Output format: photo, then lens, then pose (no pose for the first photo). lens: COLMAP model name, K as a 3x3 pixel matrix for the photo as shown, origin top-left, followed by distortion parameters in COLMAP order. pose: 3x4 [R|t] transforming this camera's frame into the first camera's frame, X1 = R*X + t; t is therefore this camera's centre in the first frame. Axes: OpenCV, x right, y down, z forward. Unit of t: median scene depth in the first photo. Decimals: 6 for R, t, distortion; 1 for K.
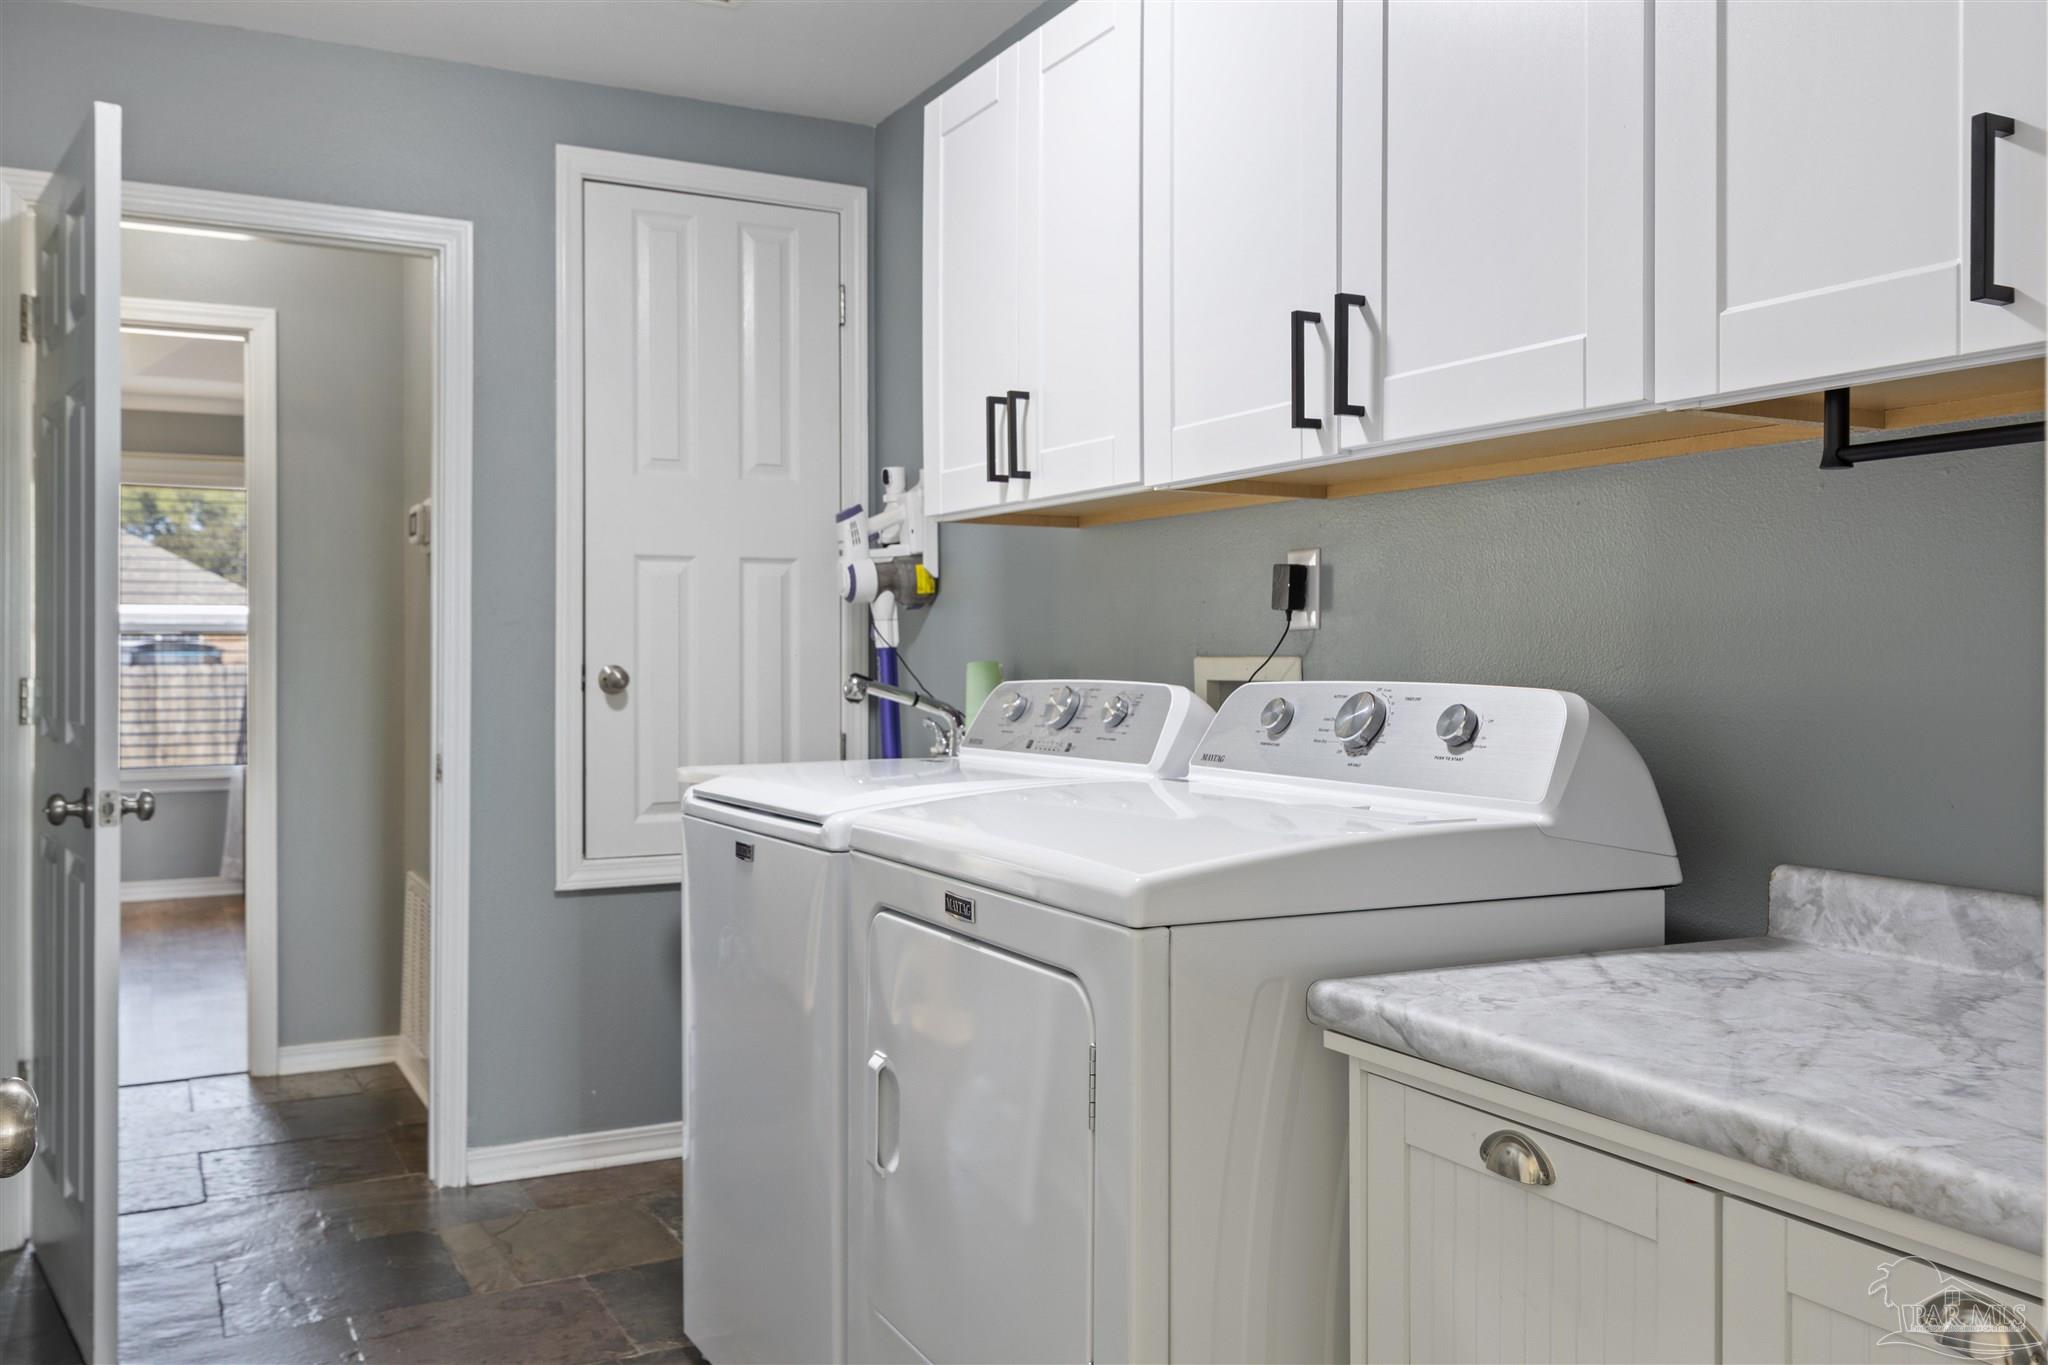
lens RADIAL K [[1693.4, 0, 1024.0], [0, 1693.4, 682.5], [0, 0, 1]] dist [-0.000166, -0.000020]
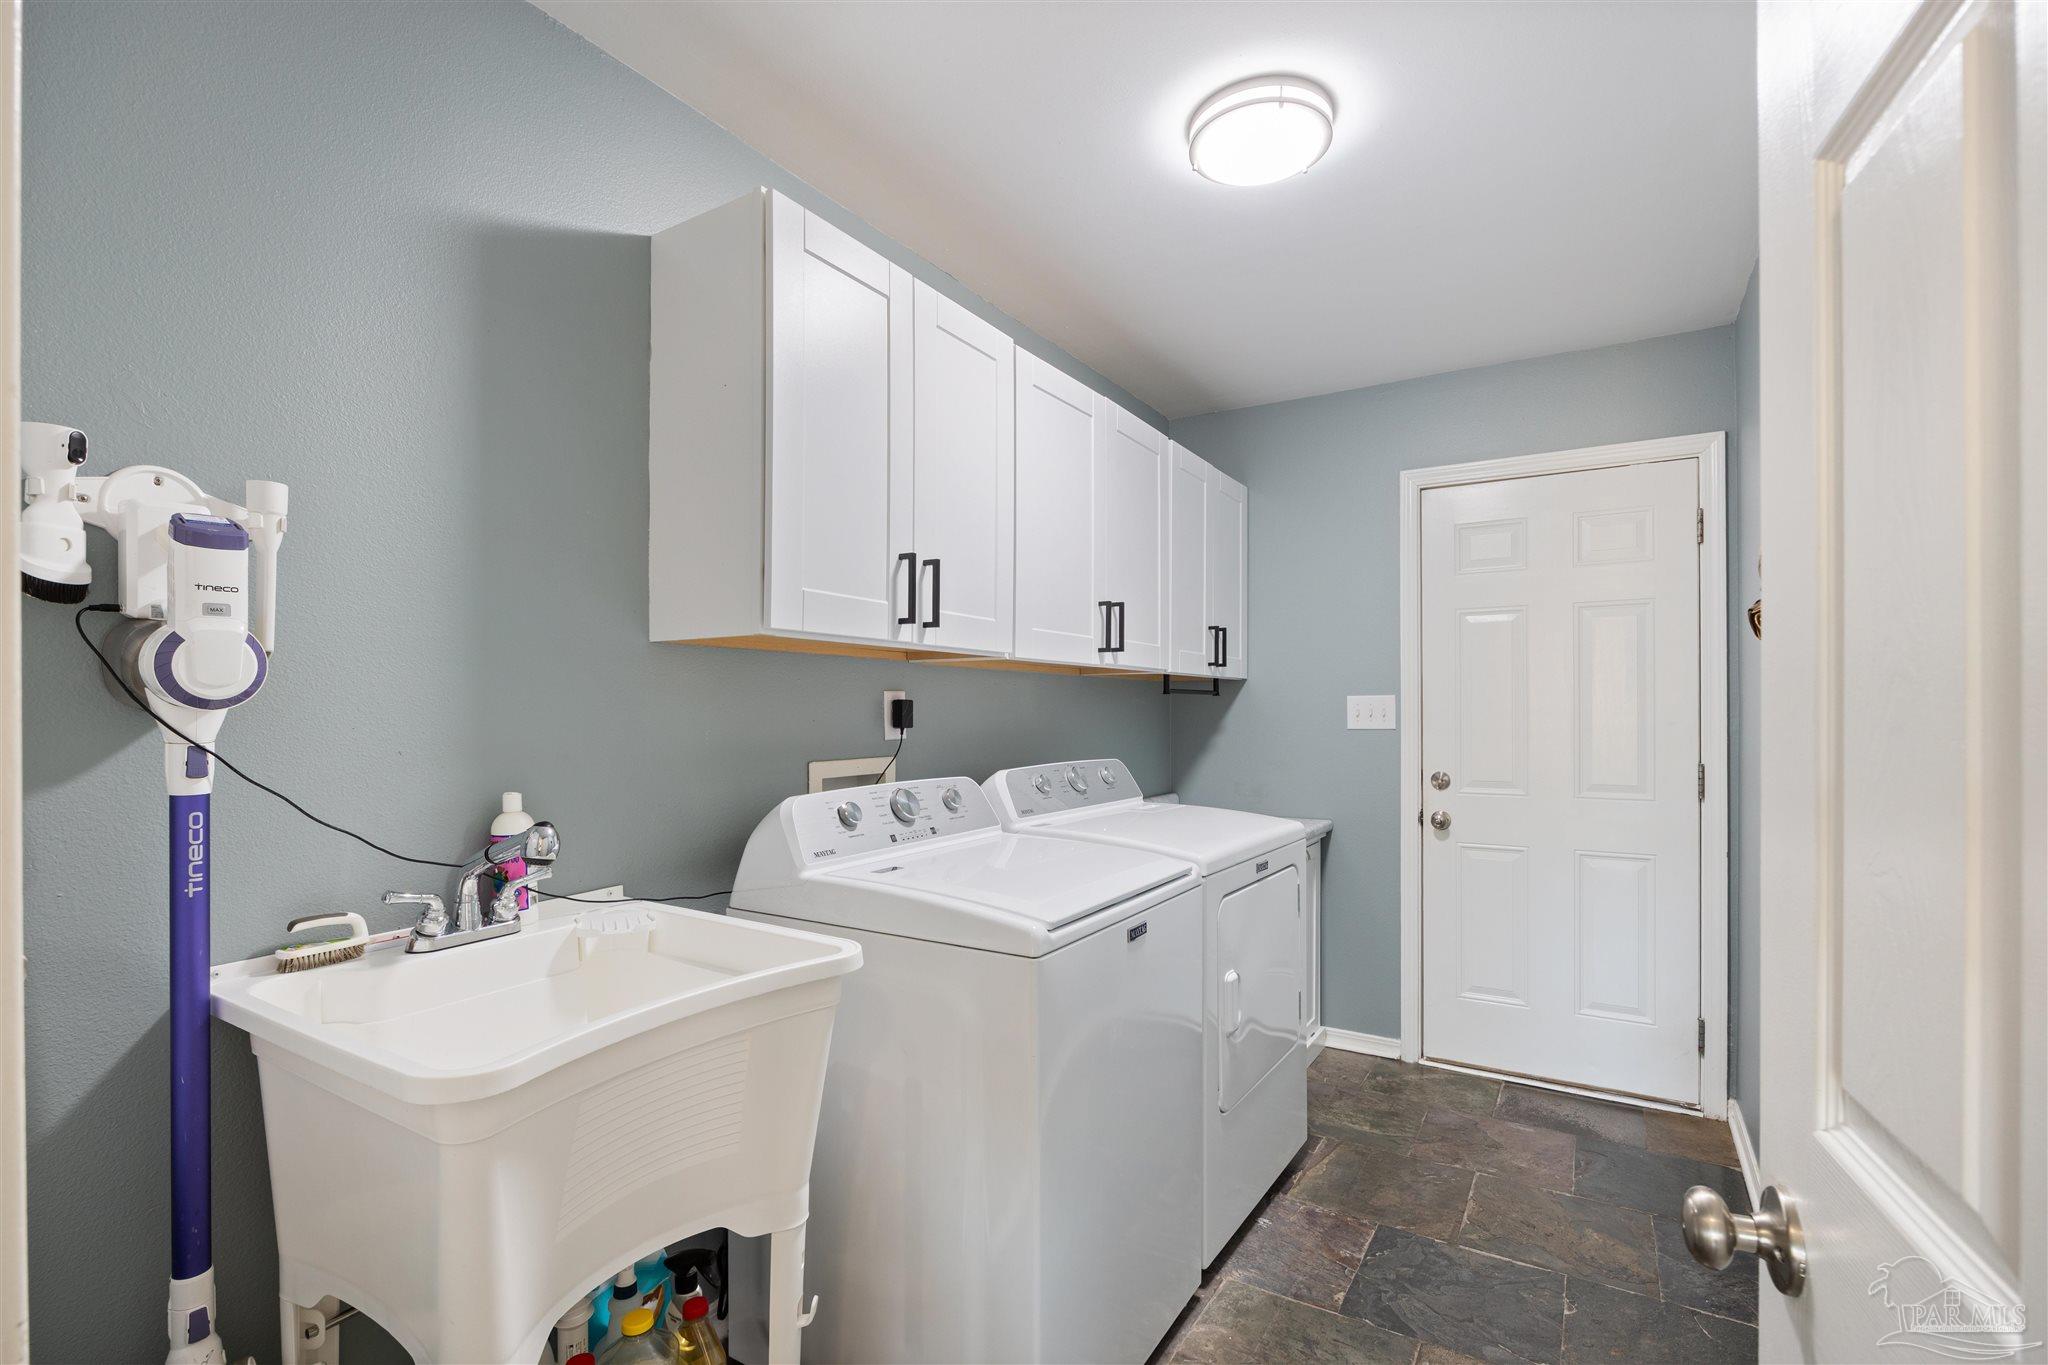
lens RADIAL K [[958.8, 0, 1014.4], [0, 958.8, 704.0], [0, 0, 1]] dist [-0.002852, -0.001215]
pose [[-0.509436, -0.000167, 0.860508, -0.785588], [0.009086, 0.999943, 0.005573, -0.078508], [-0.860460, 0.010658, -0.509406, 1.553823]]
